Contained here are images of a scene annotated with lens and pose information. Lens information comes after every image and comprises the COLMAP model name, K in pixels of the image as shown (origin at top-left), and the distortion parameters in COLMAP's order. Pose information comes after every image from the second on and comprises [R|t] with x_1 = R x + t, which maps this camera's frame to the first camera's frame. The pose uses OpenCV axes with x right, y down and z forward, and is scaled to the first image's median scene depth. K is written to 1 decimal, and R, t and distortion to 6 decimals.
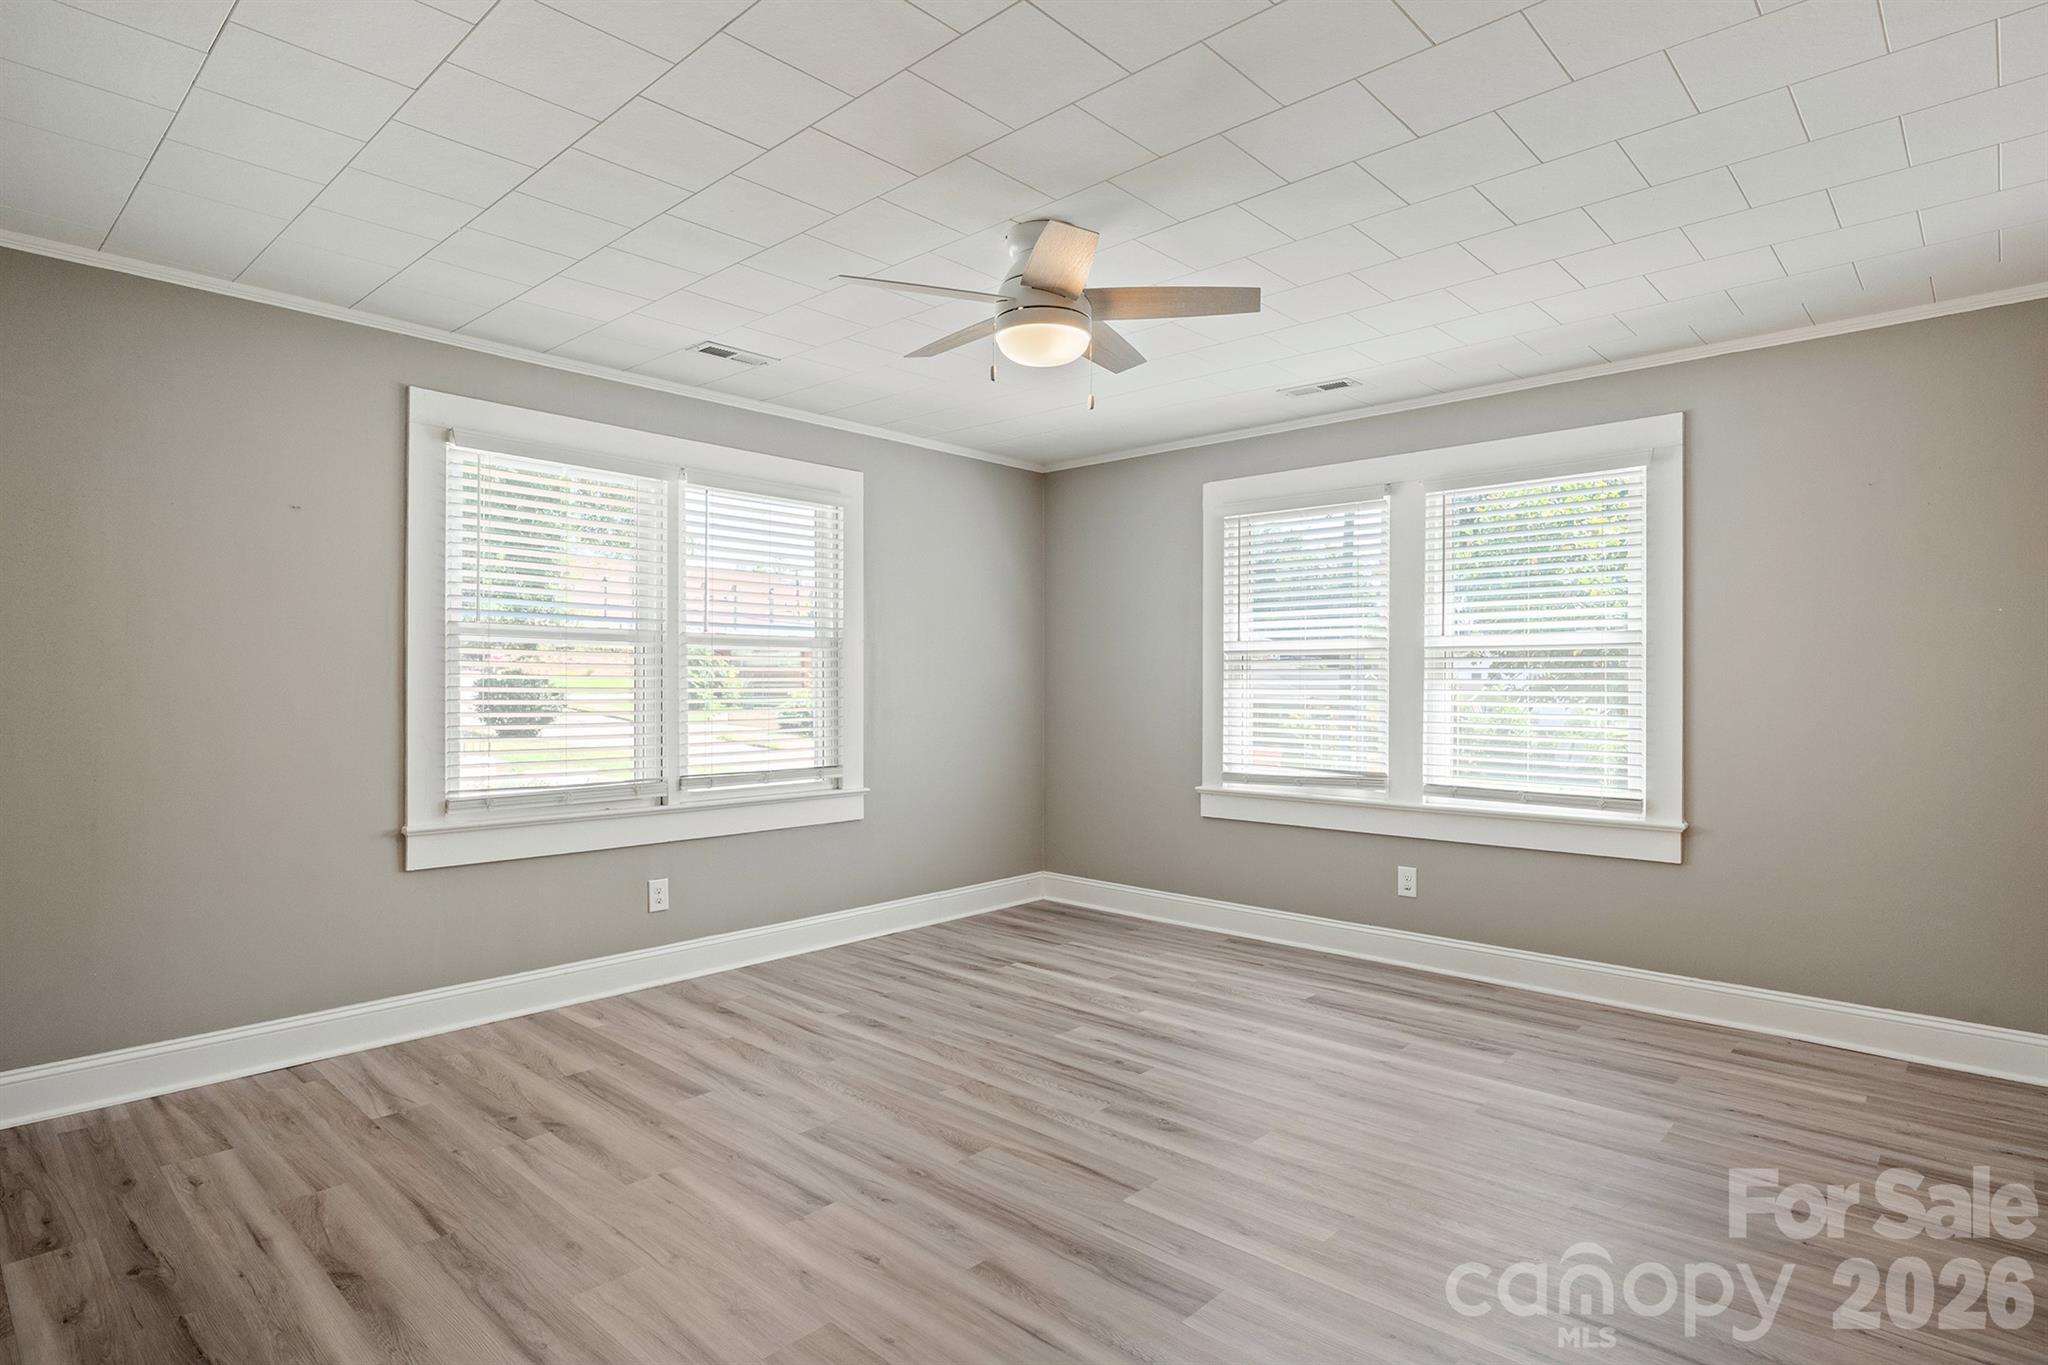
lens RADIAL K [[1050.5, 0, 1038.7], [0, 1050.5, 685.2], [0, 0, 1]] dist [-0.006381, -0.000363]
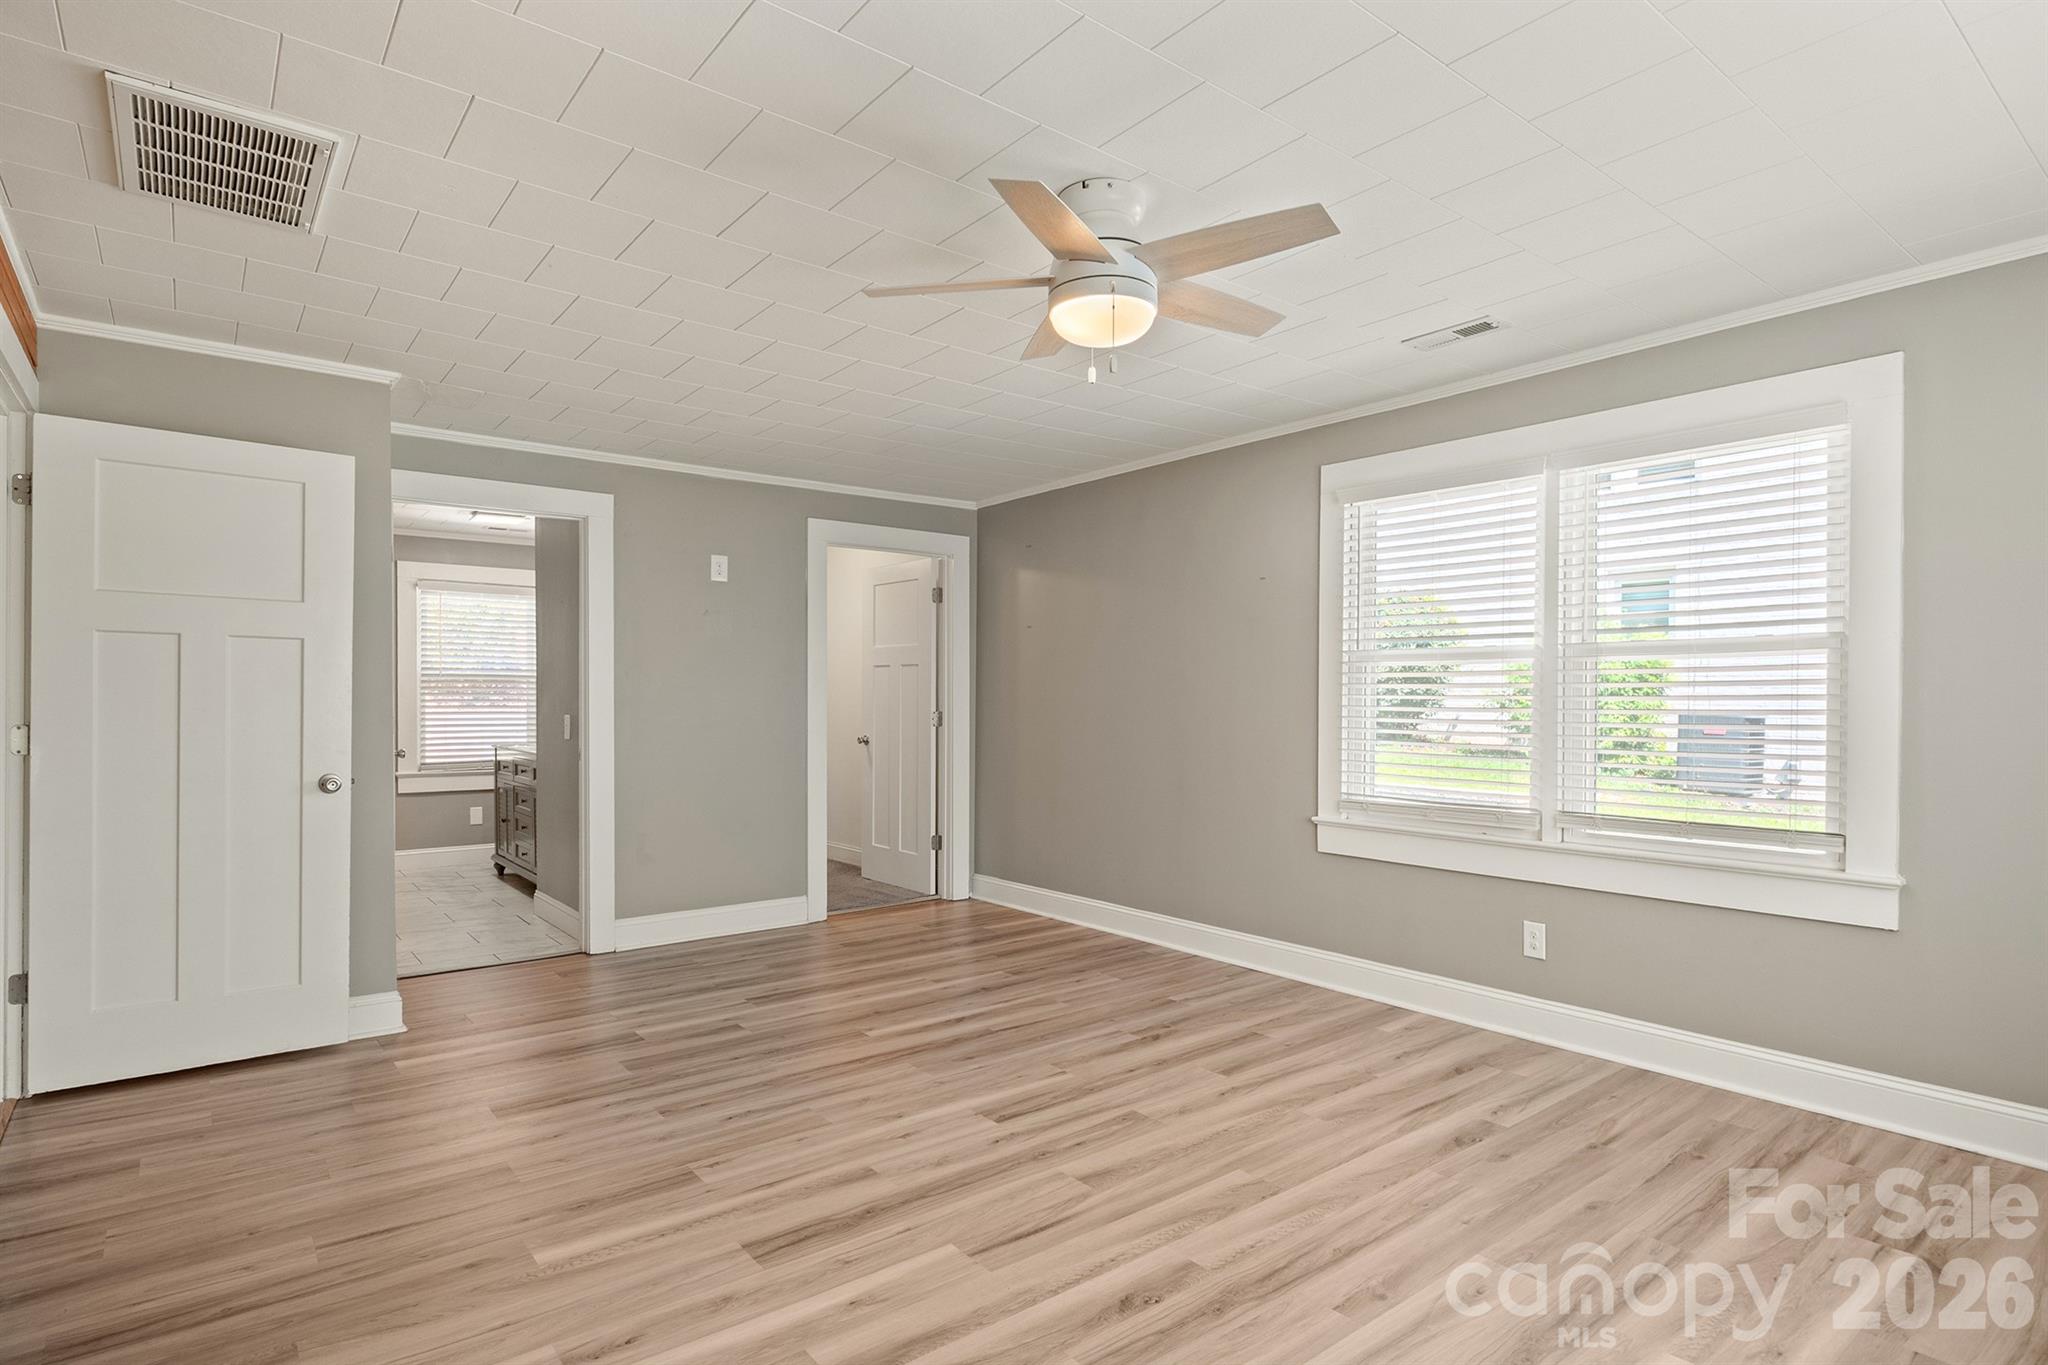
lens RADIAL K [[1050.5, 0, 1010.7], [0, 1050.5, 694.1], [0, 0, 1]] dist [-0.006381, -0.000363]
pose [[-0.158549, -0.008195, -0.987317, 0.645432], [-0.005847, 0.999956, -0.007361, 0.000282], [0.987334, 0.004605, -0.158590, 0.765566]]
